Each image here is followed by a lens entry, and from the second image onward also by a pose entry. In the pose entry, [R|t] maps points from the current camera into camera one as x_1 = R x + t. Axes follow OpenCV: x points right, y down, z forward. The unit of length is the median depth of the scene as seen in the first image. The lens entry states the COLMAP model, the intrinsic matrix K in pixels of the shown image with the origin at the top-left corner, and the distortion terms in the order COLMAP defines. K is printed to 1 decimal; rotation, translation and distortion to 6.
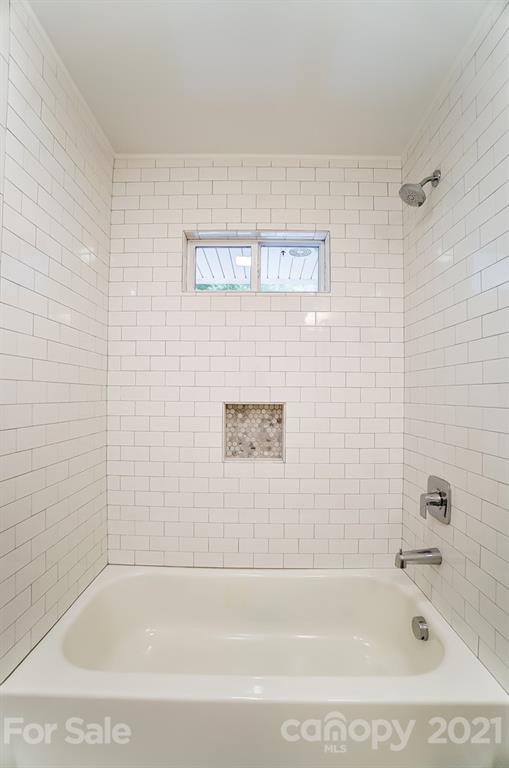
lens RADIAL K [[339.8, 0, 253.3], [0, 339.8, 388.4], [0, 0, 1]] dist [-0.041457, 0.003653]
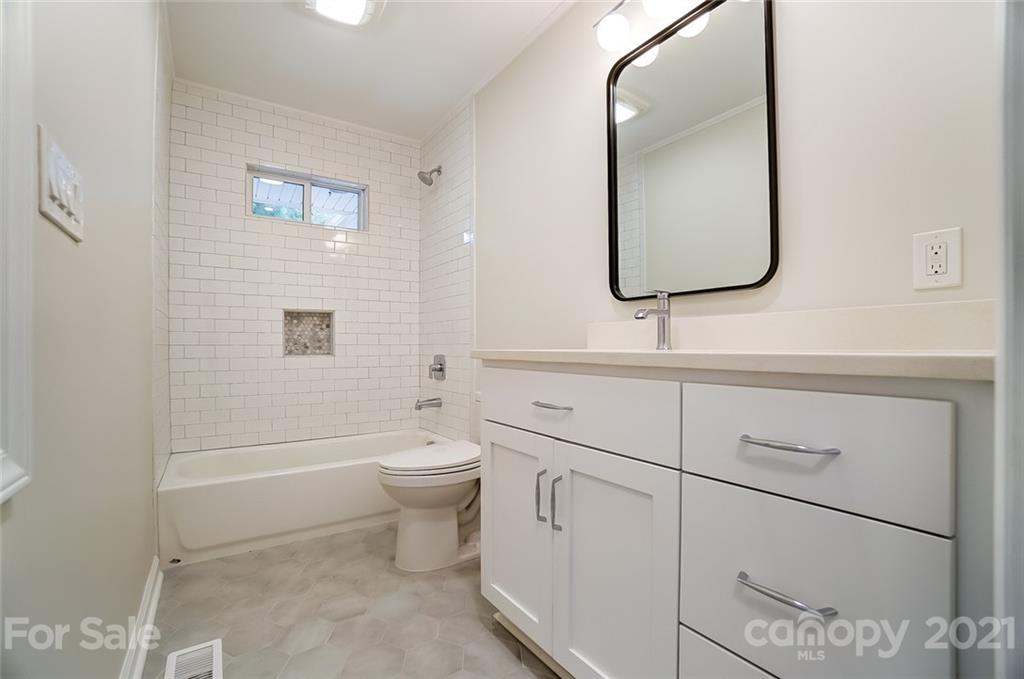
lens RADIAL K [[453.1, 0, 511.3], [0, 453.1, 342.4], [0, 0, 1]] dist [-0.041457, 0.003653]
pose [[0.820155, -0.009168, 0.572069, -0.332303], [-0.001187, 0.999842, 0.017725, 0.128739], [-0.572141, -0.015216, 0.820014, -0.796351]]
